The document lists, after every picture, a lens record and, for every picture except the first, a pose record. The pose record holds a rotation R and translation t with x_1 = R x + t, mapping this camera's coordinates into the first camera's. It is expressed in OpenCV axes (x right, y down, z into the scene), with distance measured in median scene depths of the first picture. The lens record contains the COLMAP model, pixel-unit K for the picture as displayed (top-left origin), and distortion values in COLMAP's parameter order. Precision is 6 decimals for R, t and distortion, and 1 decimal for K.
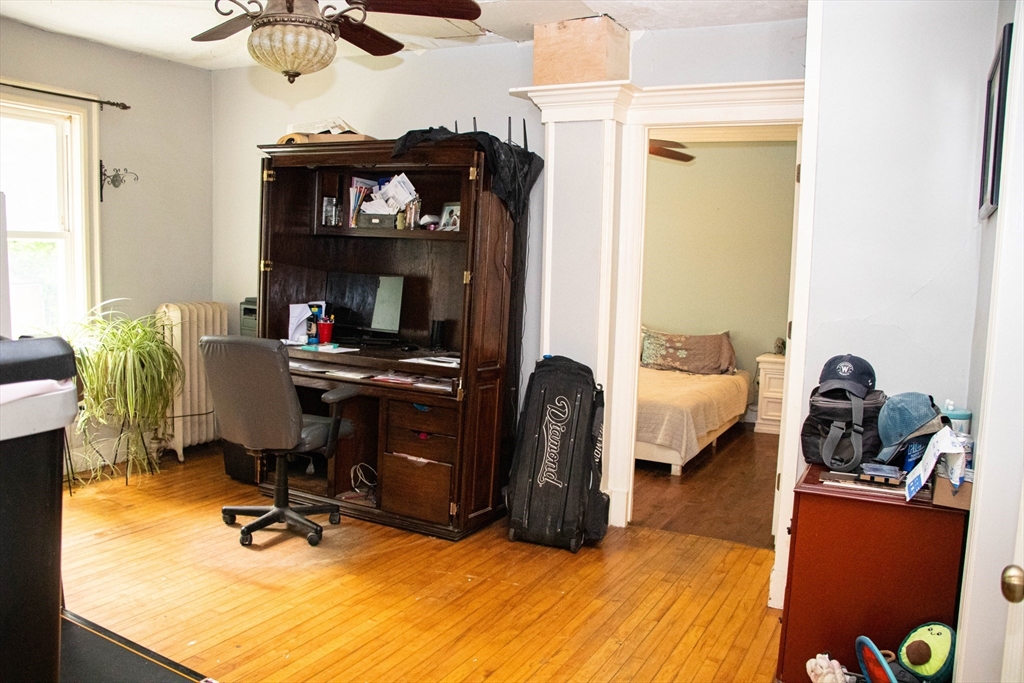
lens RADIAL K [[835.0, 0, 484.6], [0, 835.0, 347.6], [0, 0, 1]] dist [-0.183444, 0.135641]
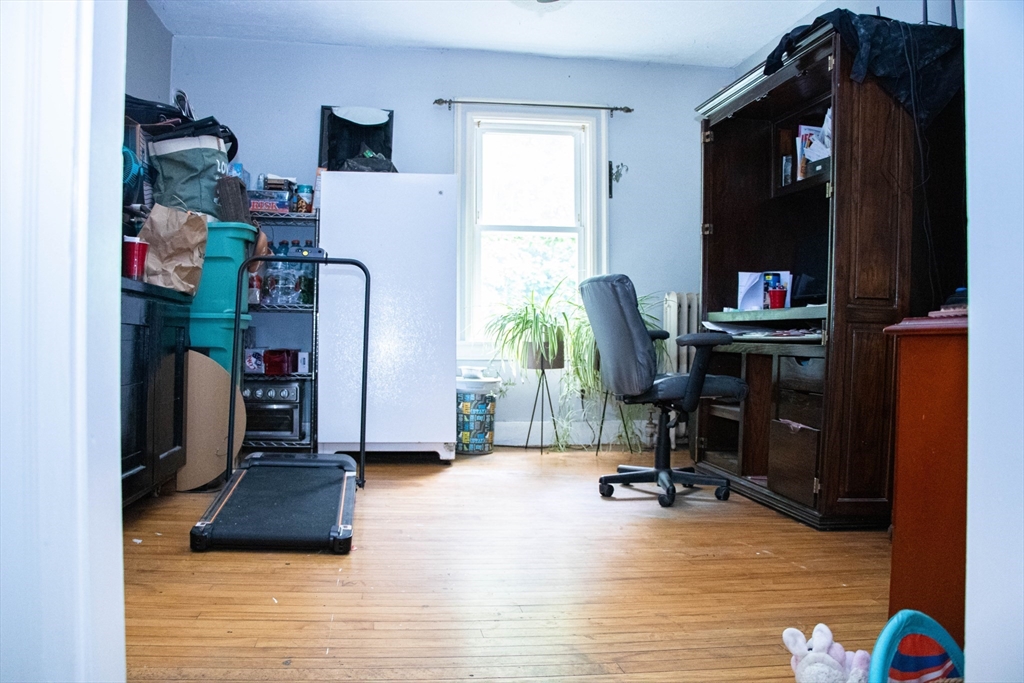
lens RADIAL K [[835.0, 0, 506.8], [0, 835.0, 348.1], [0, 0, 1]] dist [-0.183444, 0.135641]
pose [[0.594593, -0.021561, -0.803737, 0.396337], [-0.083874, 0.992523, -0.088674, 0.154685], [0.799640, 0.120138, 0.588339, 0.296074]]
